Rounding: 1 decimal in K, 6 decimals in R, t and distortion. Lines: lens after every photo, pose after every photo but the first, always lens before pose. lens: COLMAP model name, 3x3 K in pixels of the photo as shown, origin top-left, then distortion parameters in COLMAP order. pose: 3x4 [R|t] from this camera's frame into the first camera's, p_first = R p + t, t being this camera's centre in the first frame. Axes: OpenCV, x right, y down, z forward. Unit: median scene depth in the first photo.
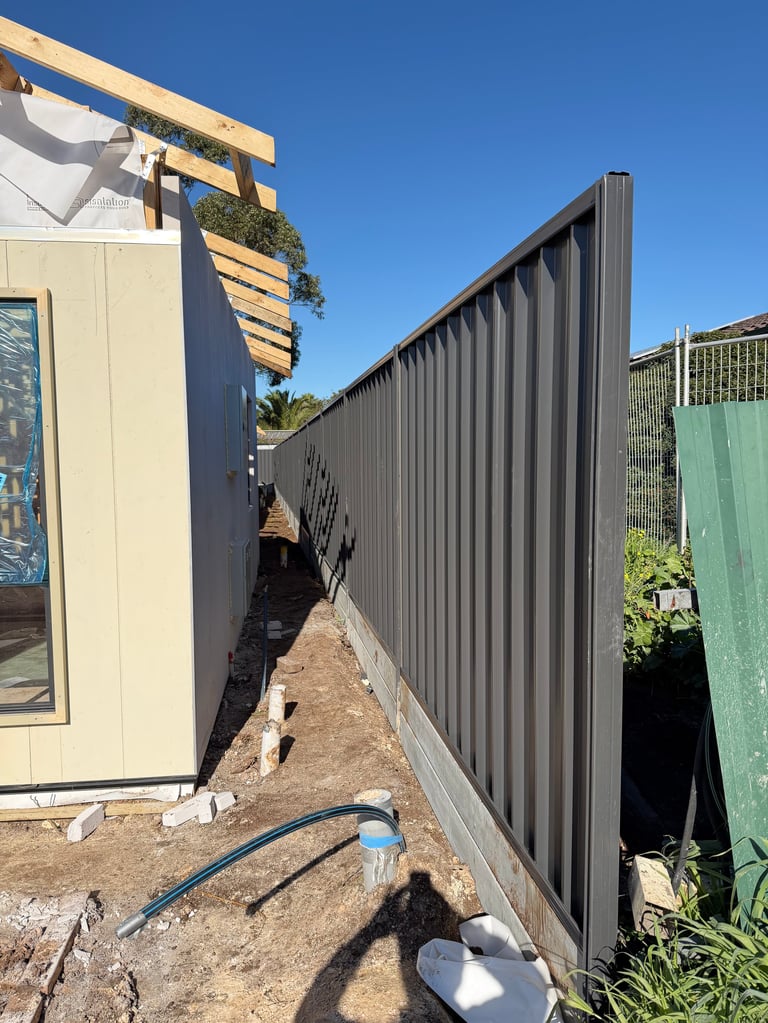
lens RADIAL K [[726.1, 0, 379.9], [0, 726.1, 507.5], [0, 0, 1]] dist [0.033870, -0.052918]
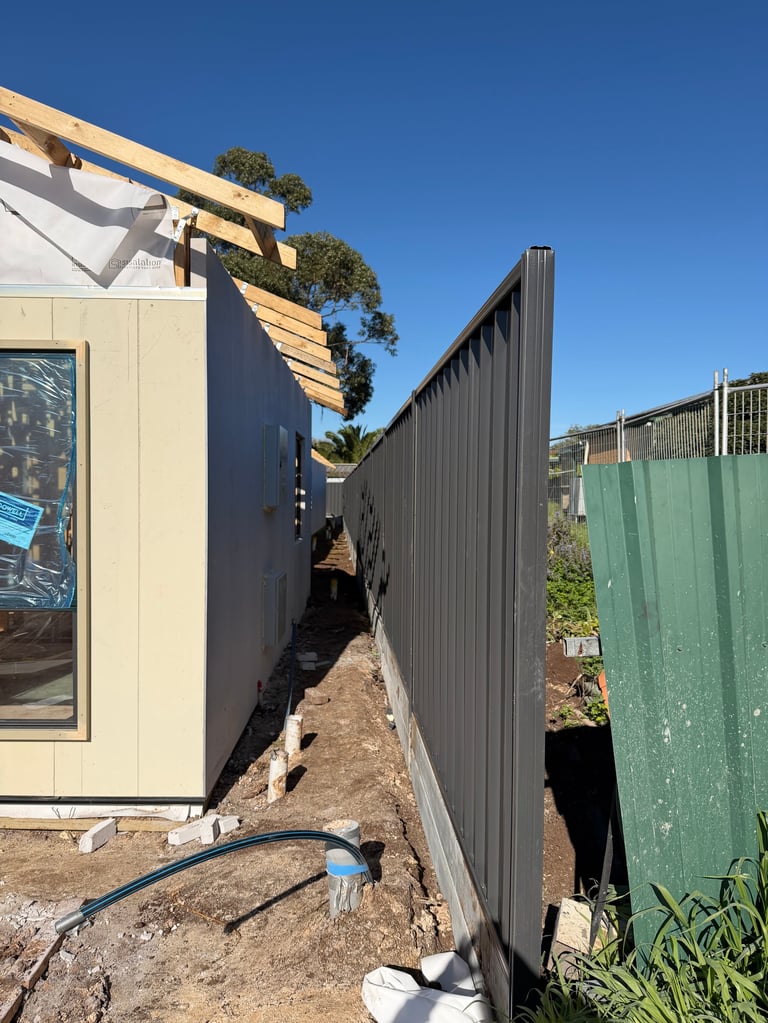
lens RADIAL K [[726.1, 0, 379.9], [0, 726.1, 507.5], [0, 0, 1]] dist [0.033870, -0.052918]
pose [[0.994451, 0.021094, -0.103069, 0.103681], [-0.025868, 0.998643, -0.045205, -0.009165], [0.101975, 0.047620, 0.993646, -0.039052]]
